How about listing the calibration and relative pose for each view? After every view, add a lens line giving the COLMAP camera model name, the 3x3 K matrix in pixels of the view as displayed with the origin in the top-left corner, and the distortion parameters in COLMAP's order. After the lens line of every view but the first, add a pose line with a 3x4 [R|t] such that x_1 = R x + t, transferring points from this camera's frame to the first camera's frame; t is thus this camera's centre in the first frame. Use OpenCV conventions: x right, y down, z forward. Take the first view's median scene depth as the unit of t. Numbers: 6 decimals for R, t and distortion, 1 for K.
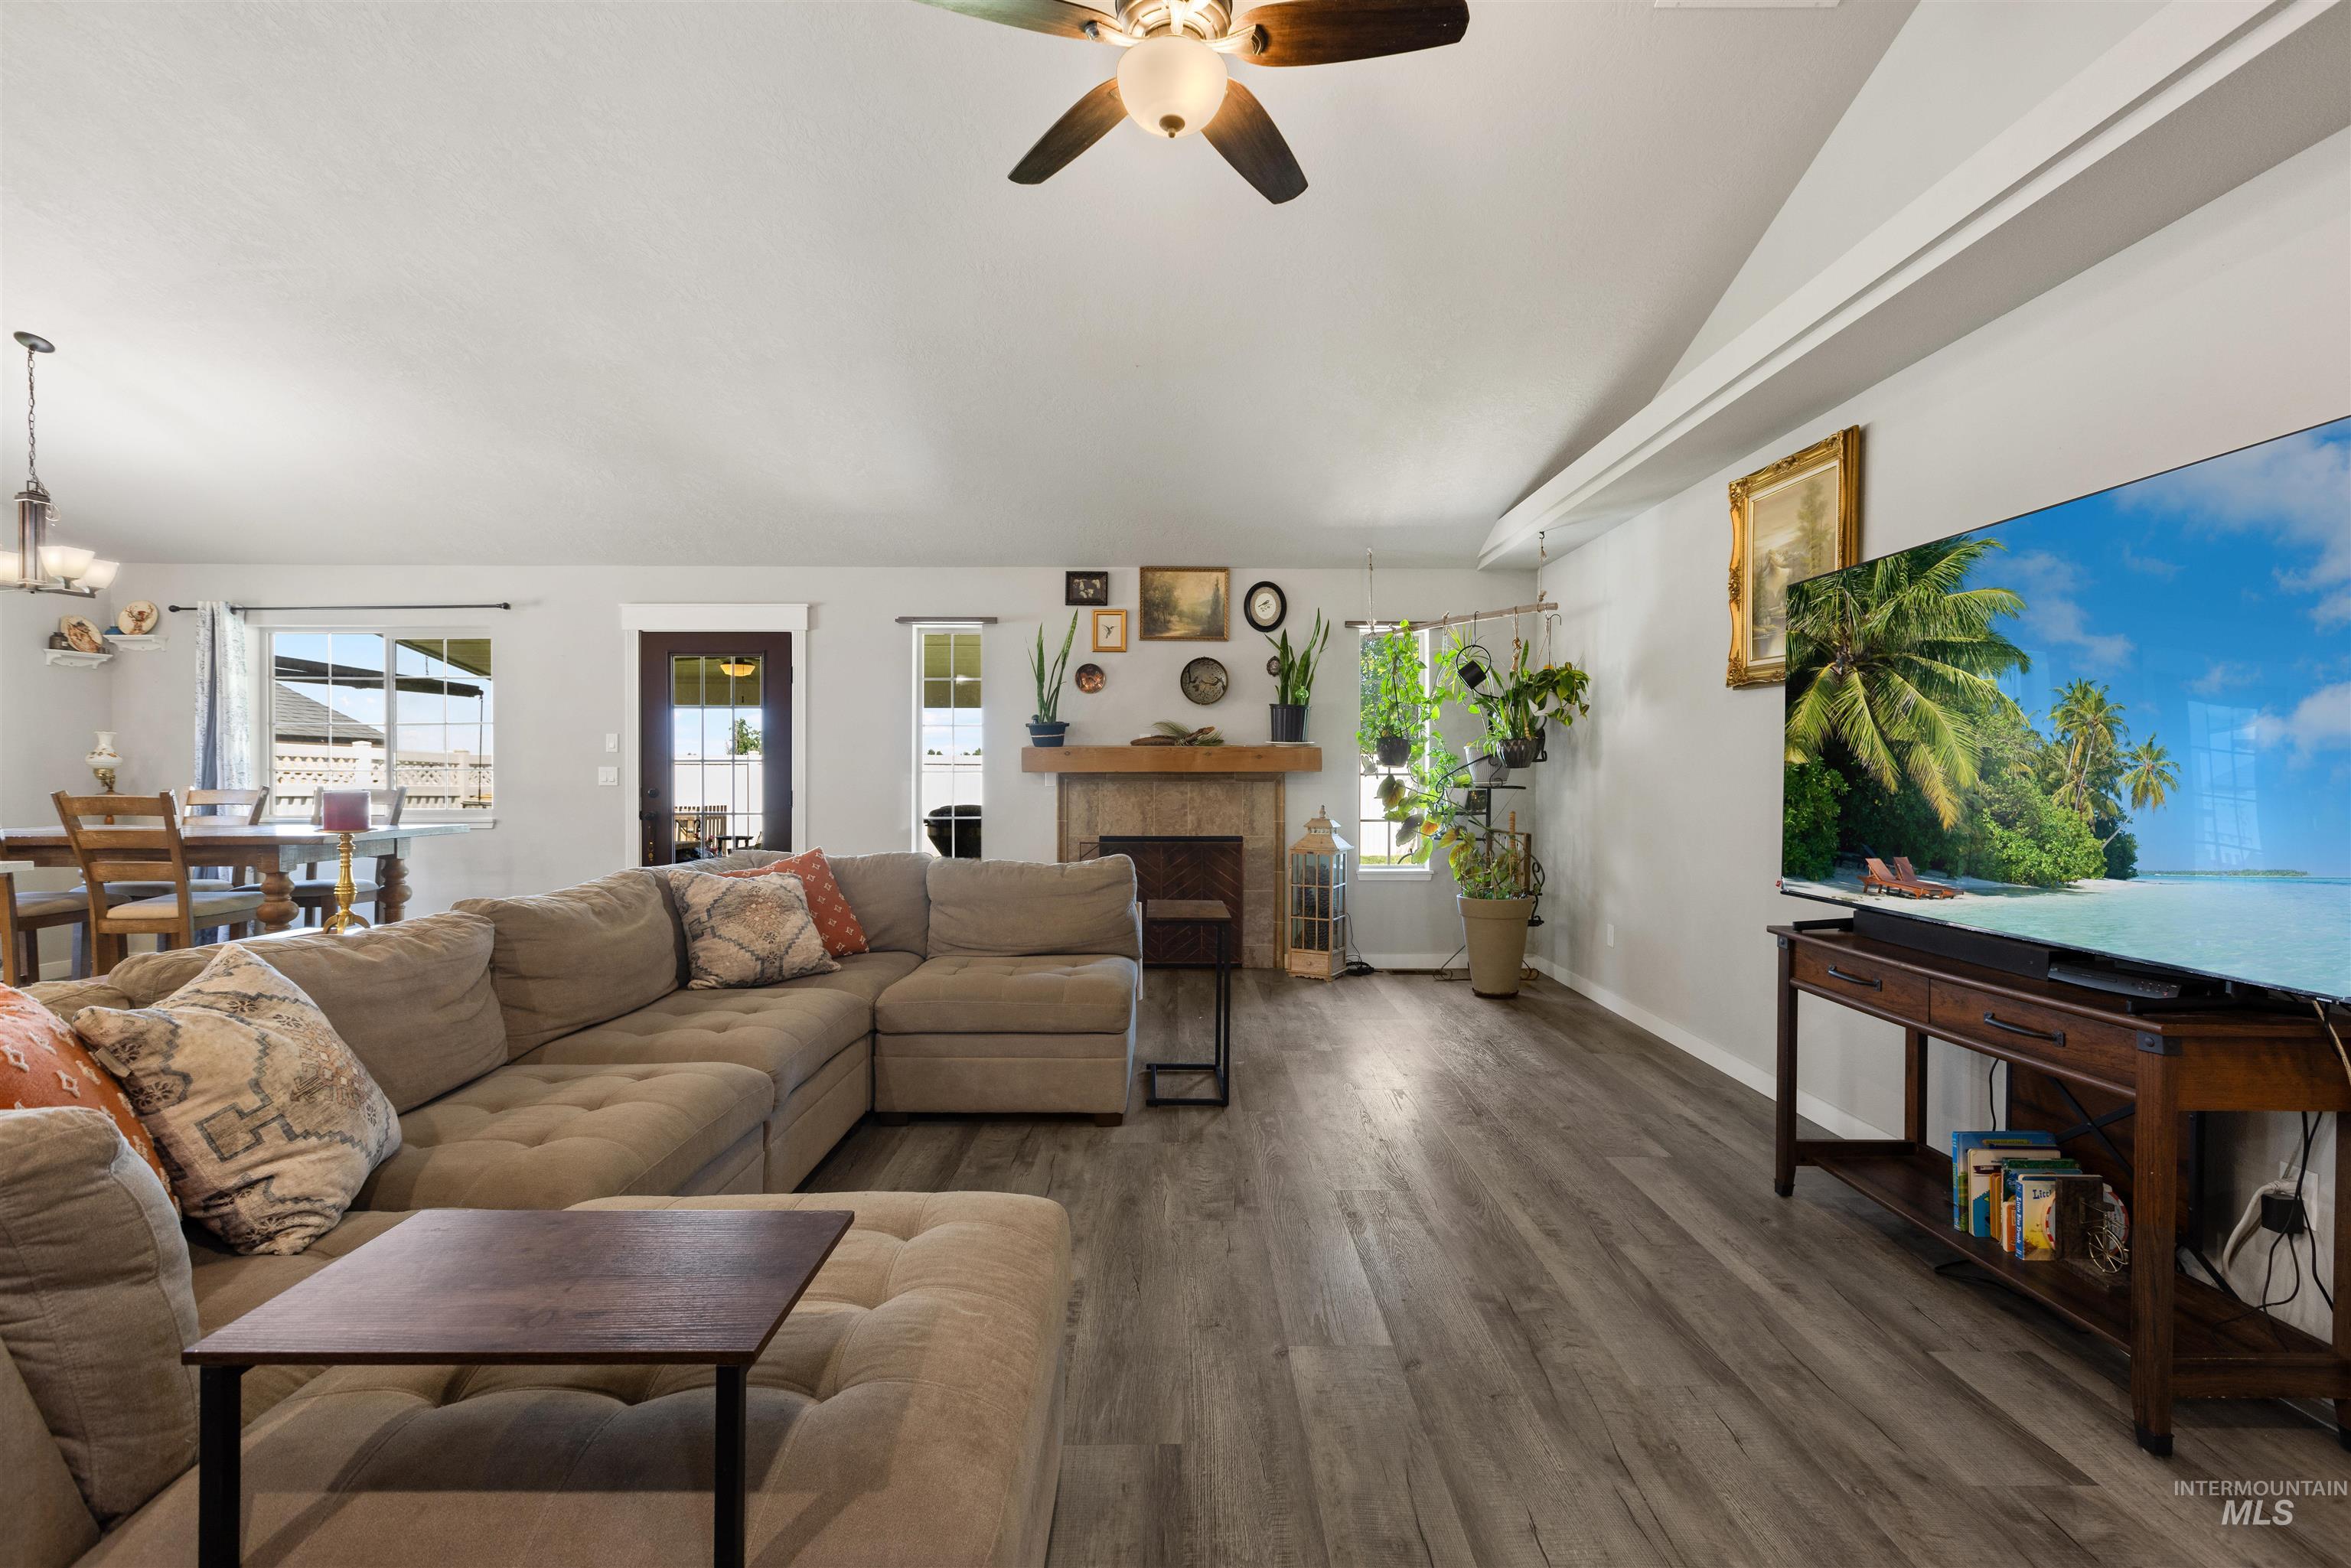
lens RADIAL K [[1043.1, 0, 1191.2], [0, 1043.1, 784.1], [0, 0, 1]] dist [0.001835, -0.000950]
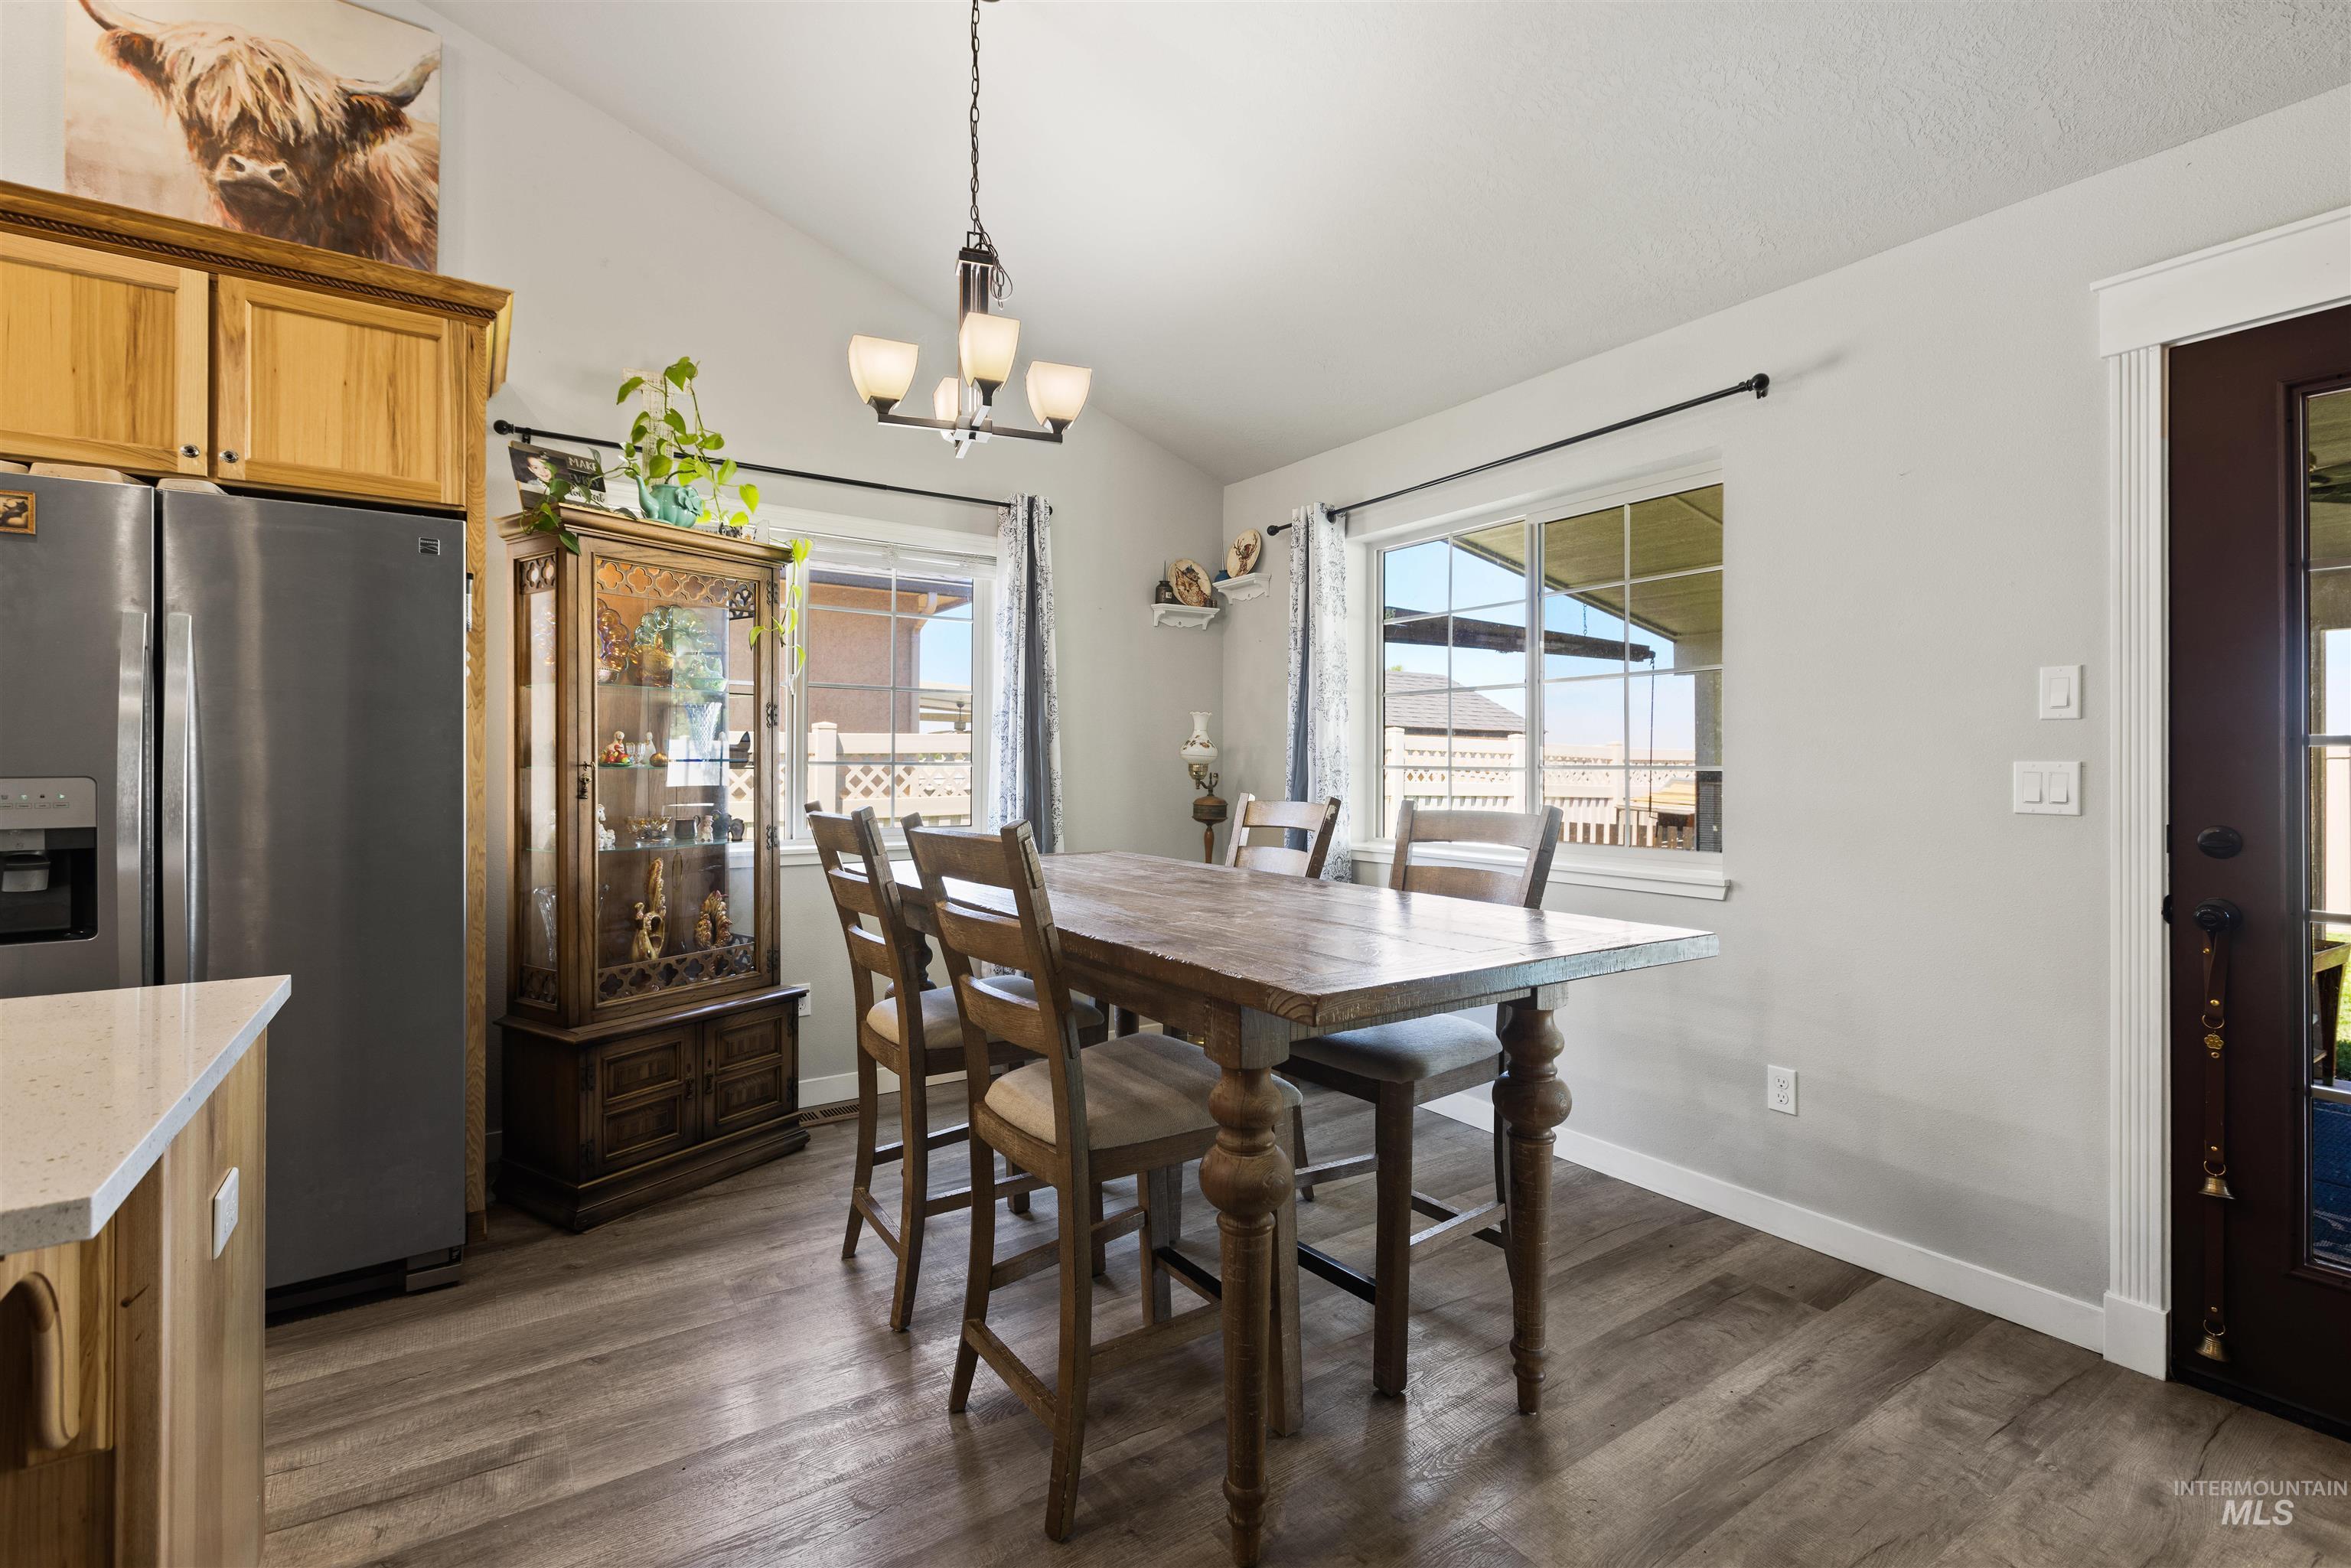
lens RADIAL K [[1058.6, 0, 1180.7], [0, 1058.6, 750.9], [0, 0, 1]] dist [0.000465, -0.000082]
pose [[0.551226, -0.008941, -0.834308, -0.450013], [-0.012184, 0.999750, -0.018764, -0.010013], [0.834267, 0.020509, 0.550979, 0.597011]]
